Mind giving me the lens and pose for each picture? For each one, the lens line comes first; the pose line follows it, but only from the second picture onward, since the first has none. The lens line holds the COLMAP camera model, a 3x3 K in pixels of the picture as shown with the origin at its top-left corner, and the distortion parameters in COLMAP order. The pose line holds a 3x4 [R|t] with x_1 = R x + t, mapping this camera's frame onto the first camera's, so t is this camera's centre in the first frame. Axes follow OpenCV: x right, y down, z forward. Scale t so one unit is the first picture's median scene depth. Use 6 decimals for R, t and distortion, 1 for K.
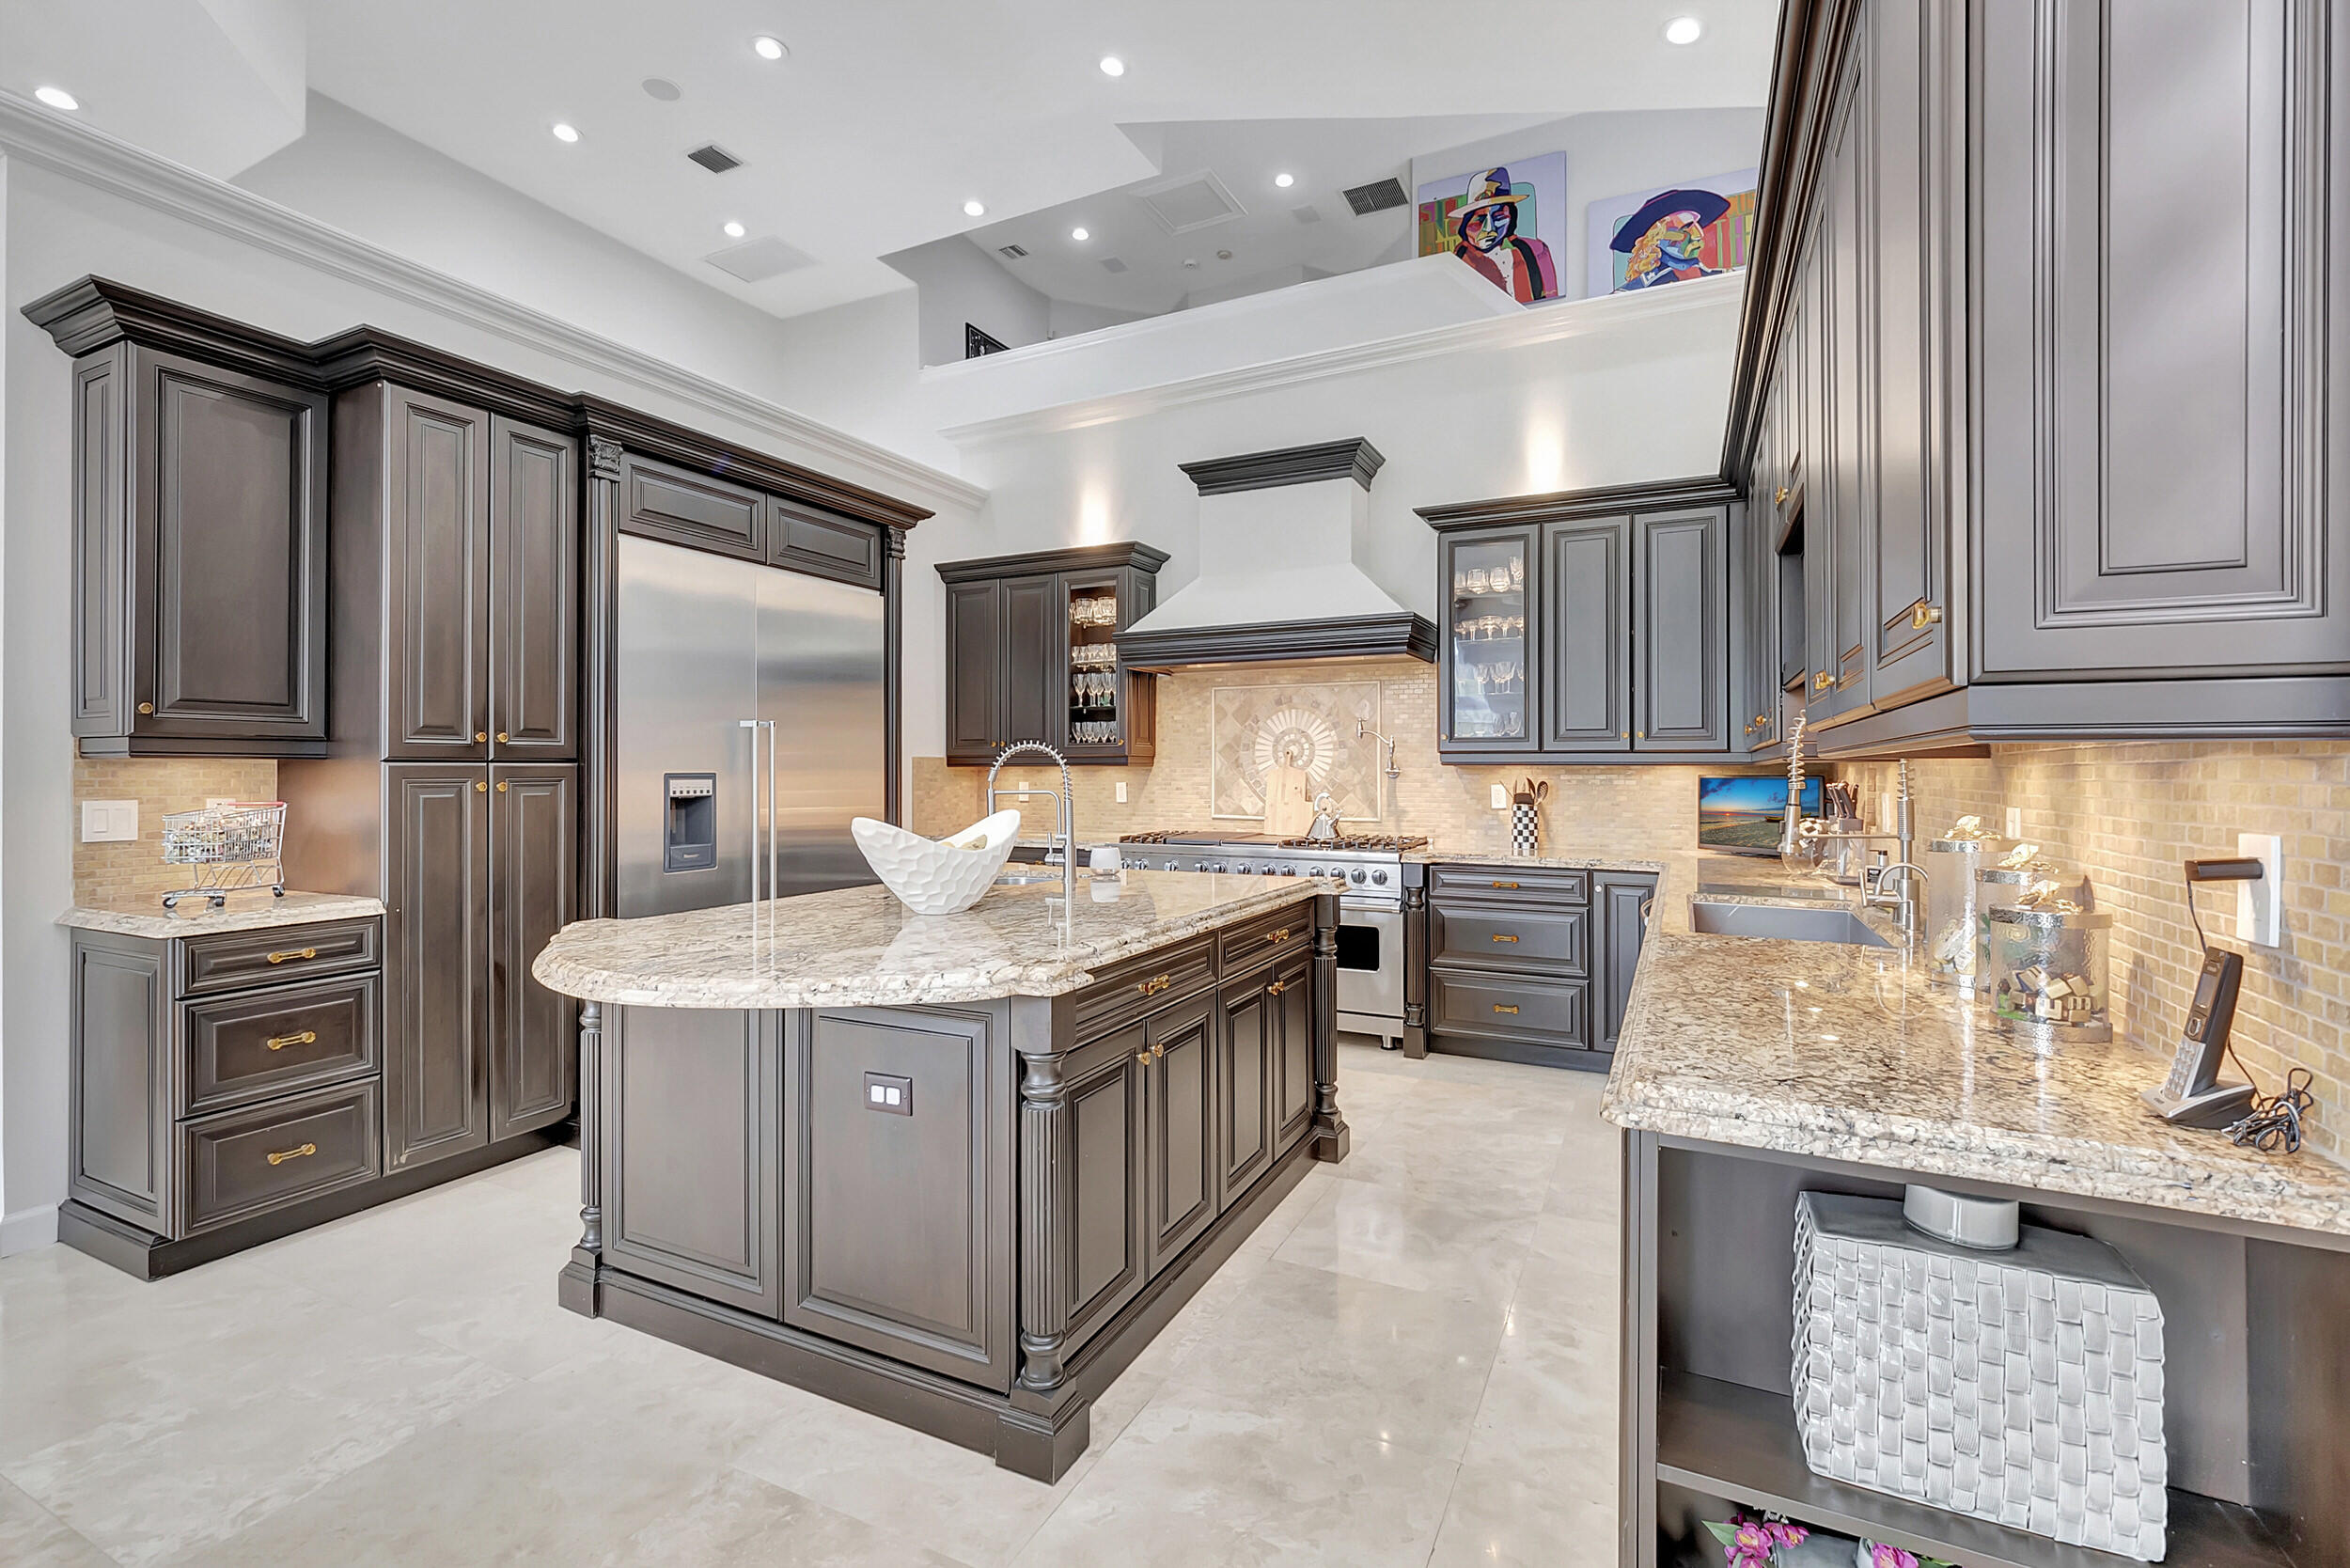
lens RADIAL K [[1043.5, 0, 1169.0], [0, 1043.5, 755.4], [0, 0, 1]] dist [0.000436, 0.000418]
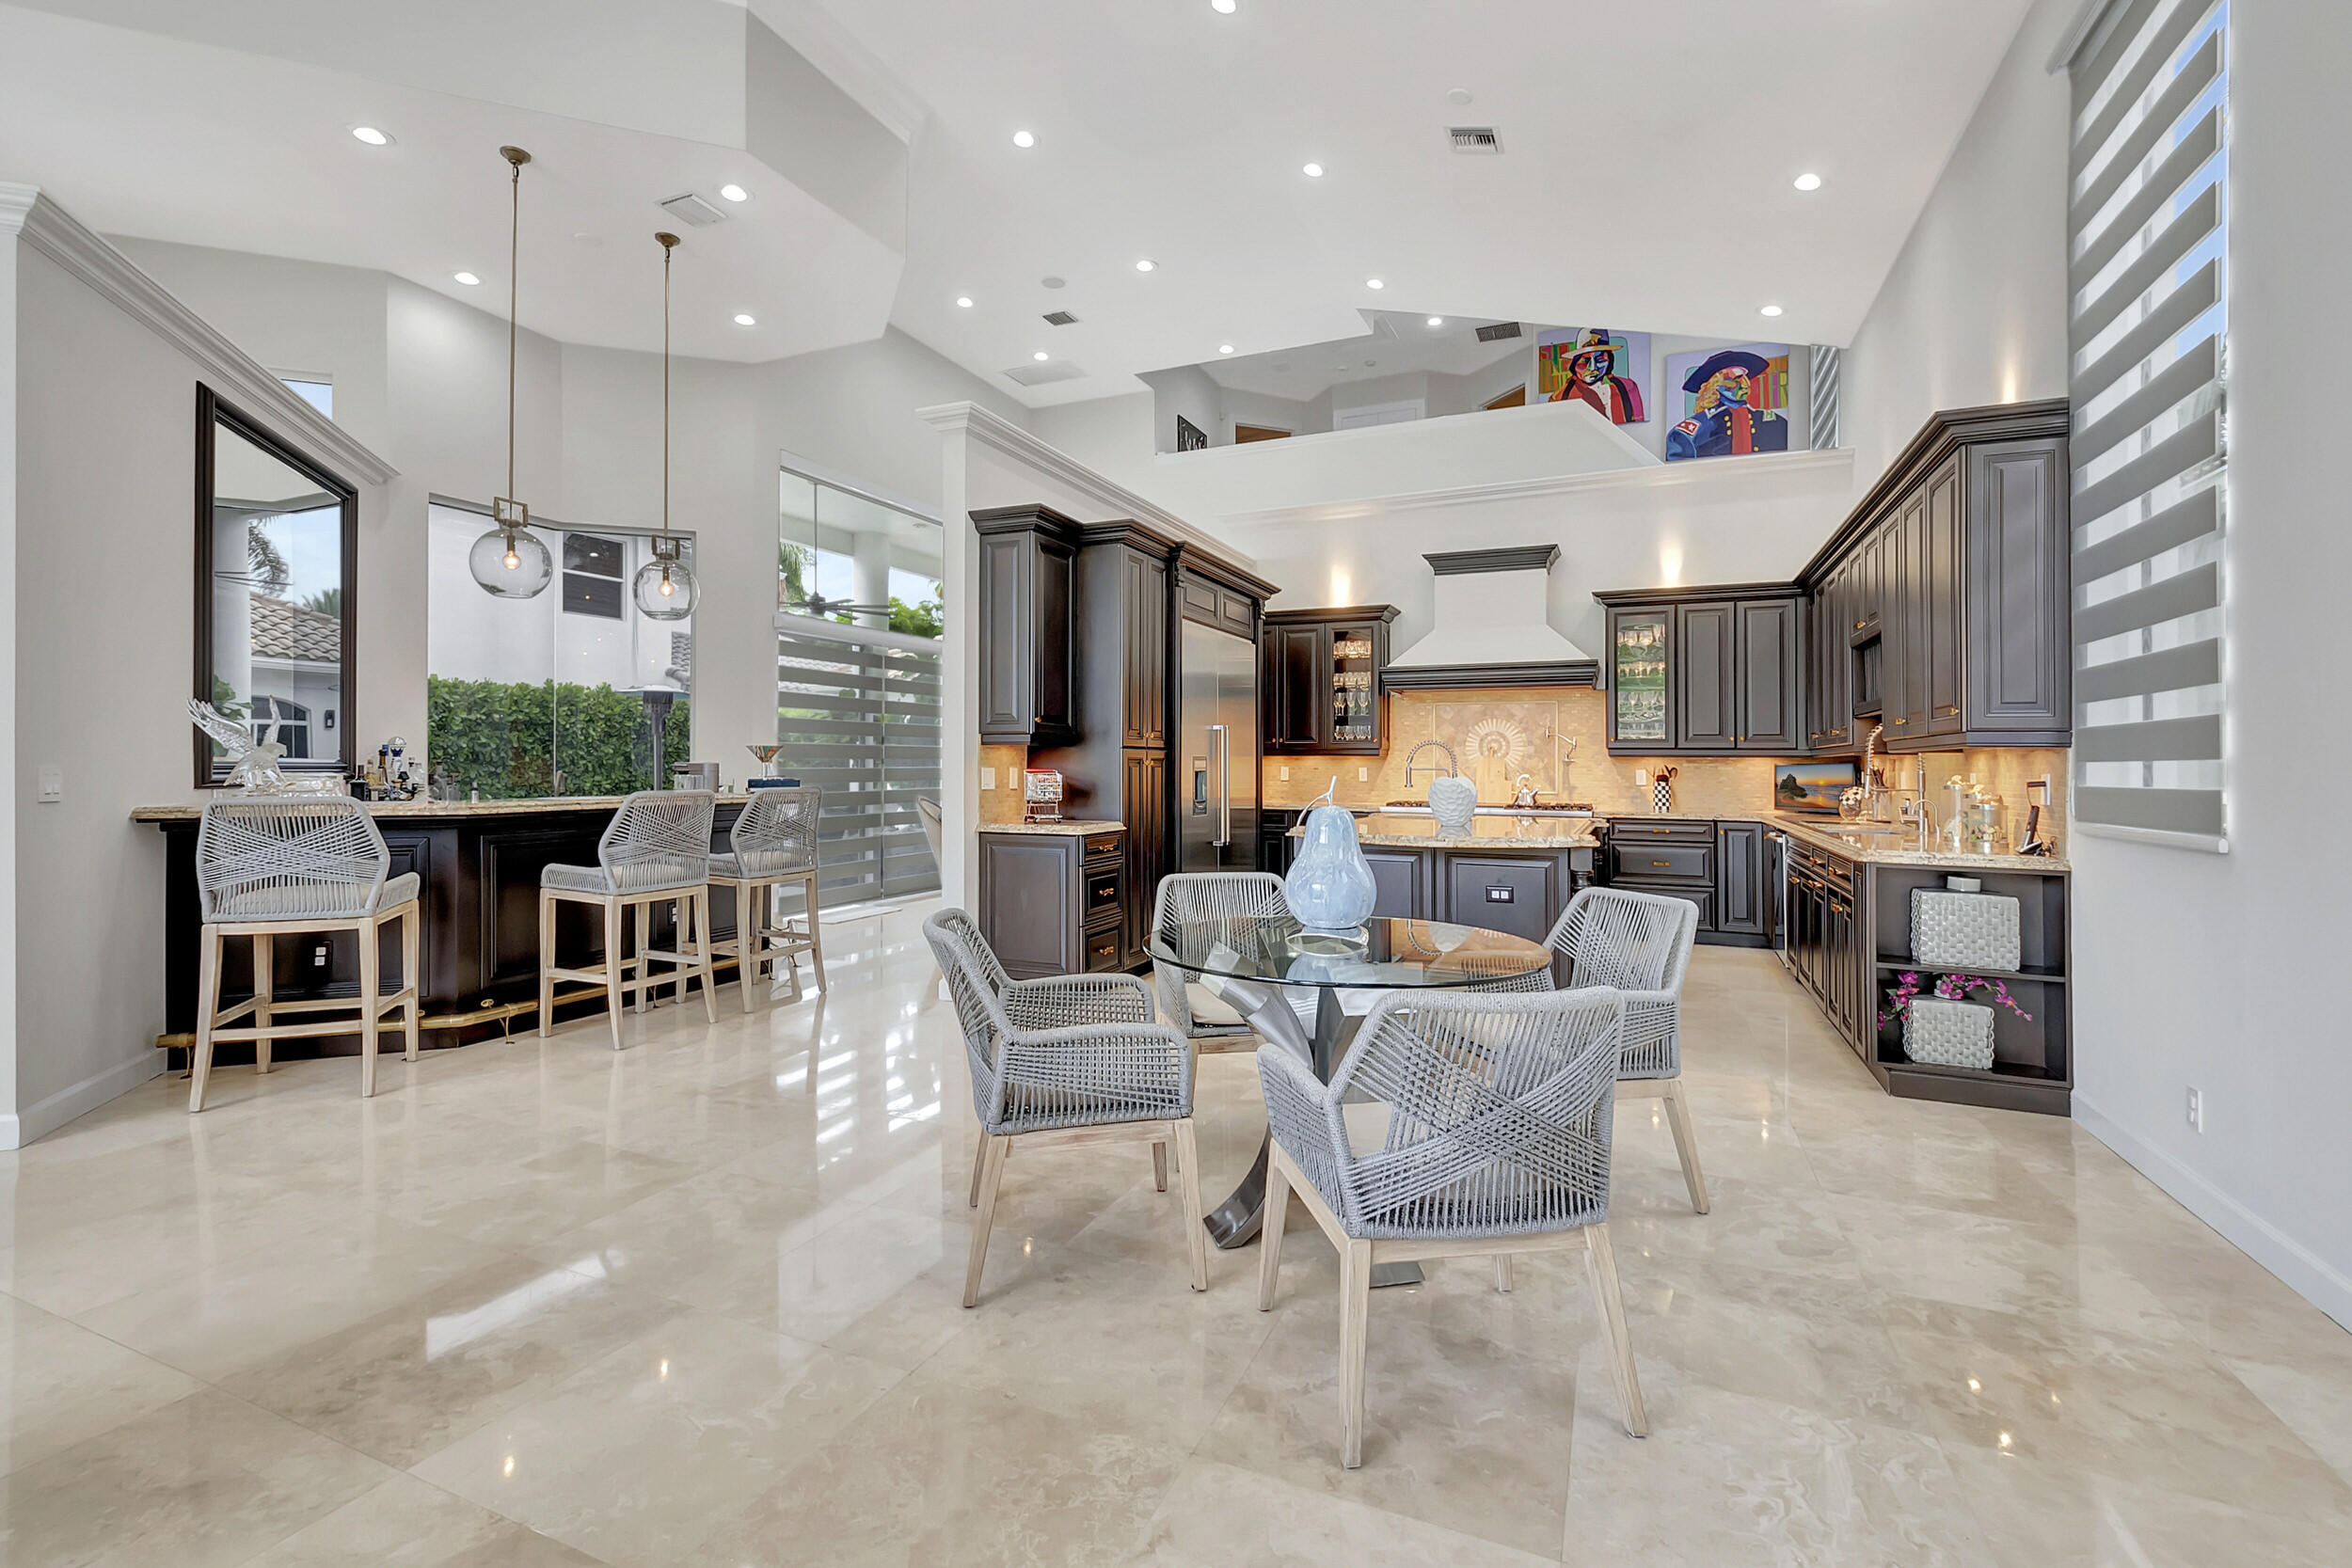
lens RADIAL K [[1039.3, 0, 1171.3], [0, 1039.3, 750.3], [0, 0, 1]] dist [-0.002094, 0.000006]
pose [[0.999185, 0.008433, 0.039480, -0.408593], [-0.008479, 0.999964, 0.000987, 0.003375], [-0.039470, -0.001321, 0.999220, -0.475819]]
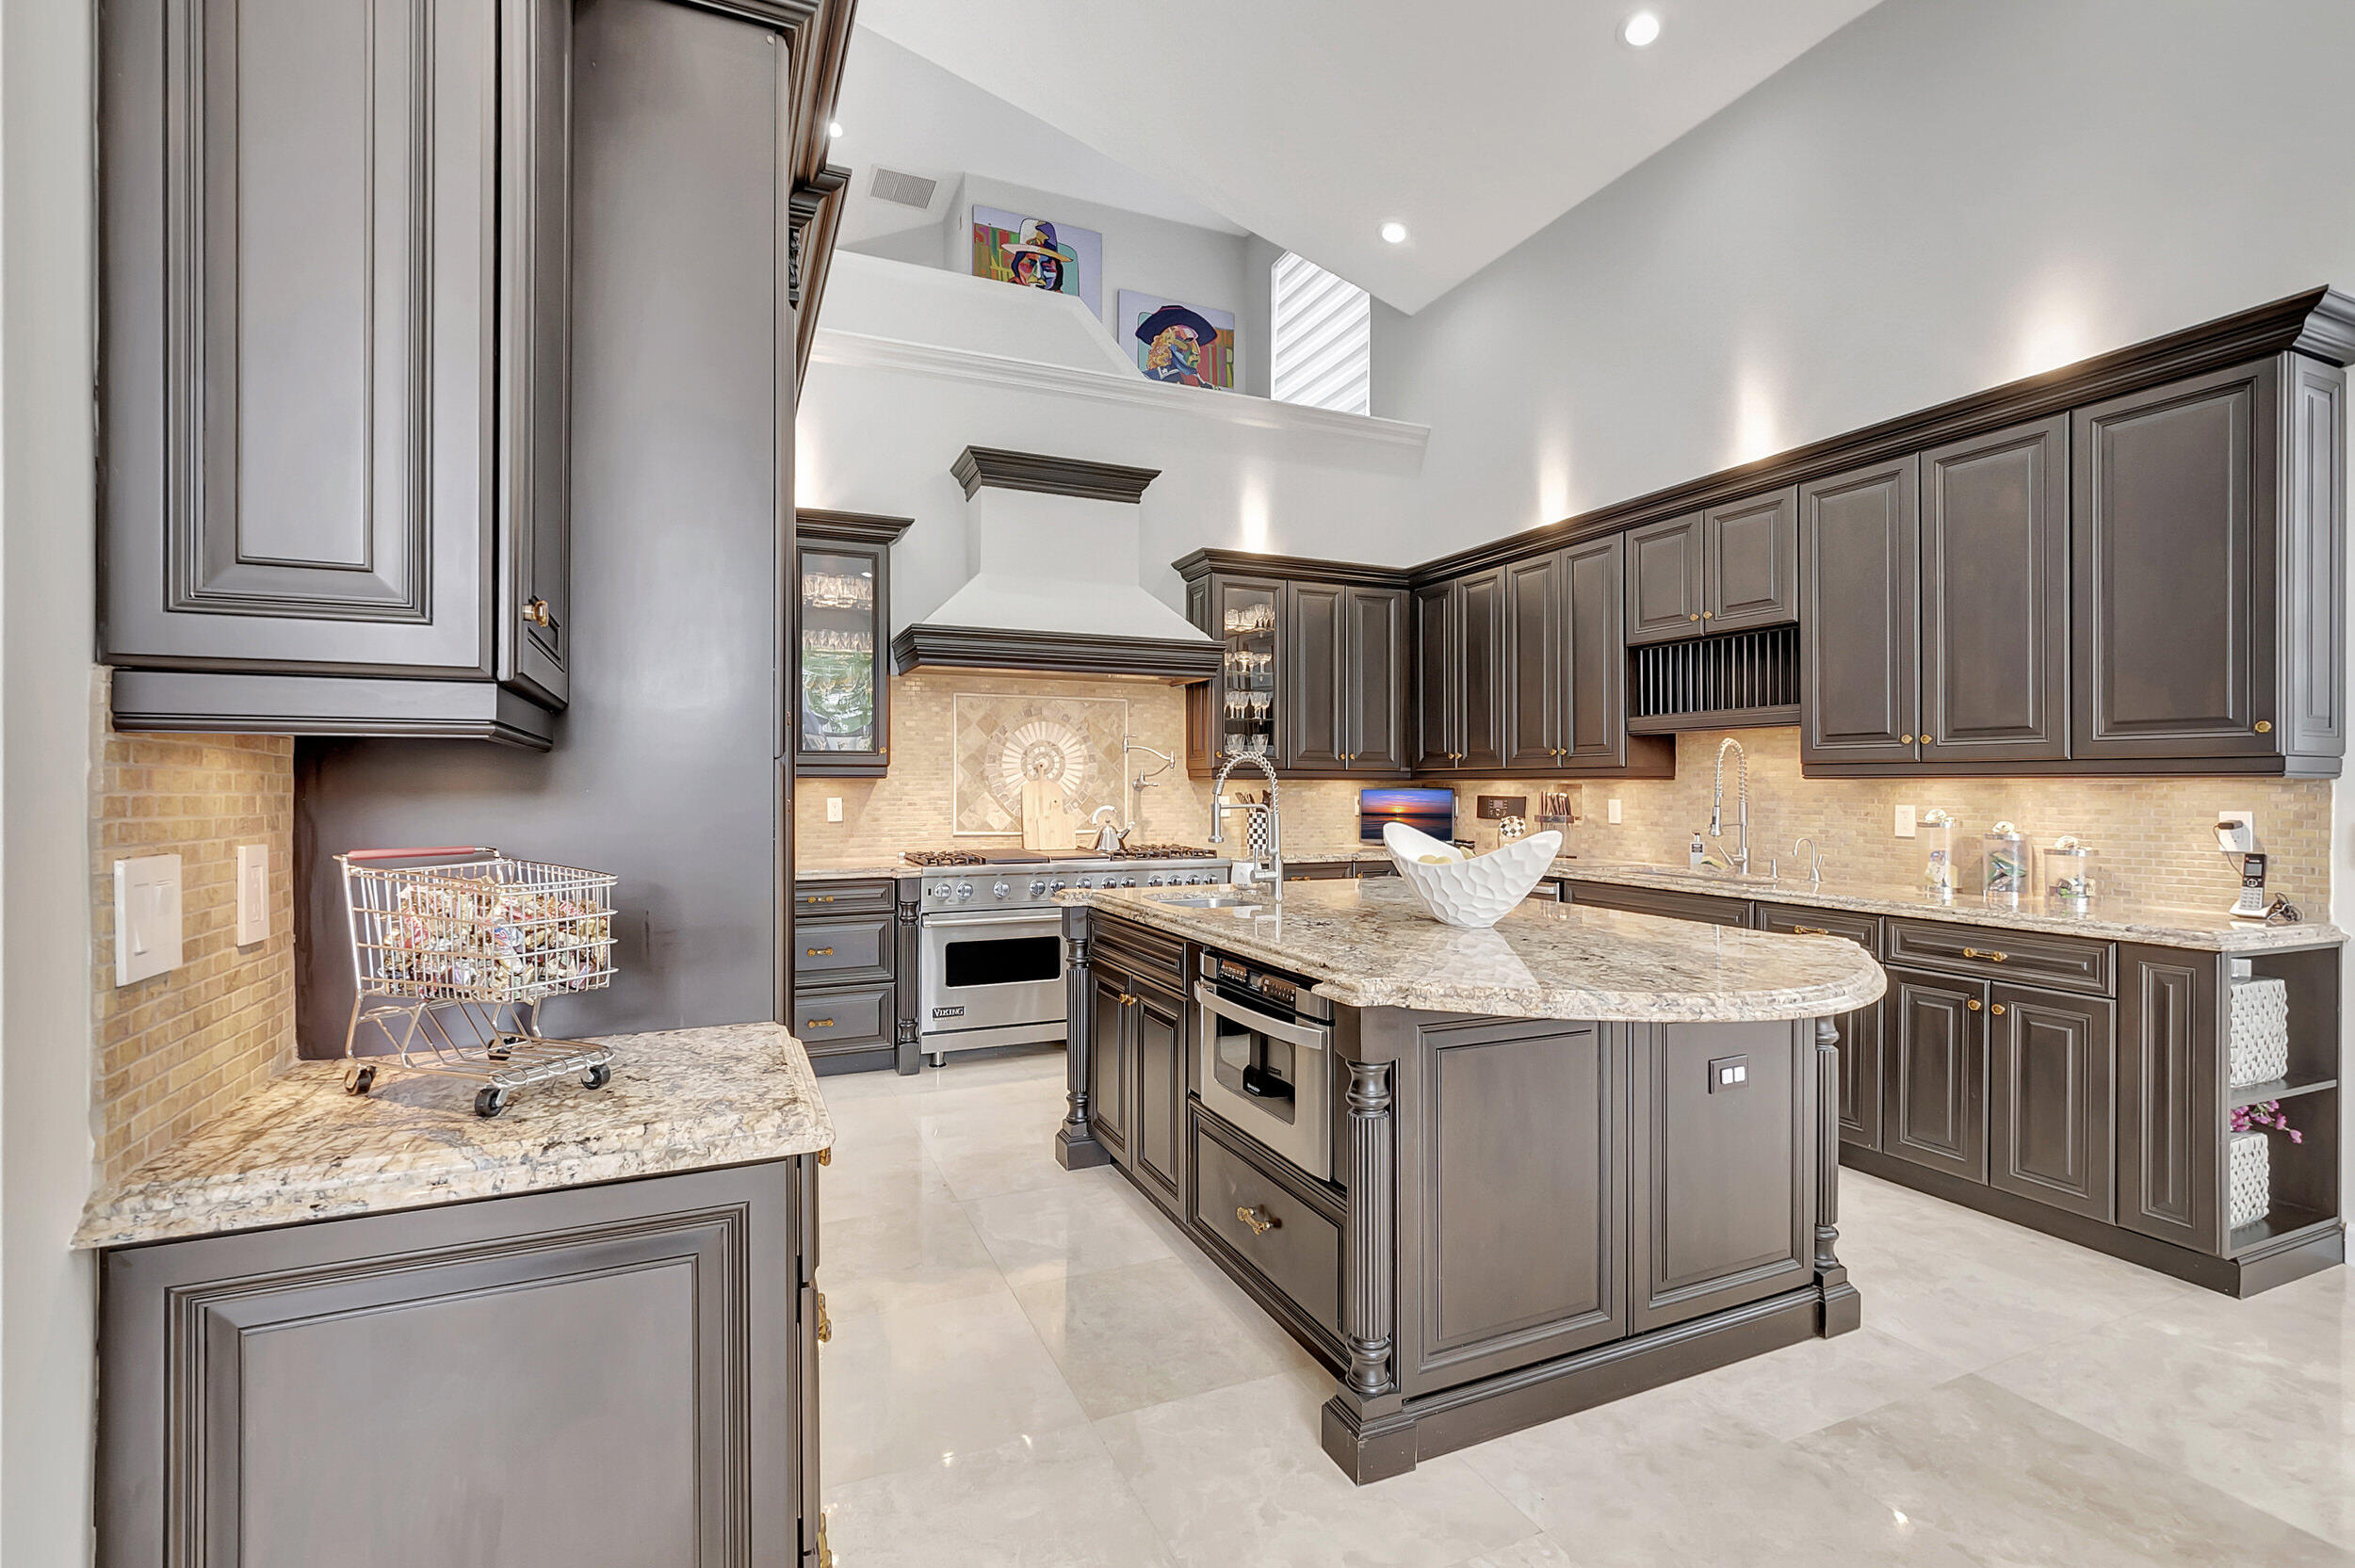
lens RADIAL K [[1037.0, 0, 1180.6], [0, 1037.0, 778.2], [0, 0, 1]] dist [0.000489, 0.000092]
pose [[0.645622, 0.005386, 0.763638, -0.555864], [-0.012771, 0.999911, 0.003744, 0.004168], [-0.763550, -0.012169, 0.645634, 0.273230]]
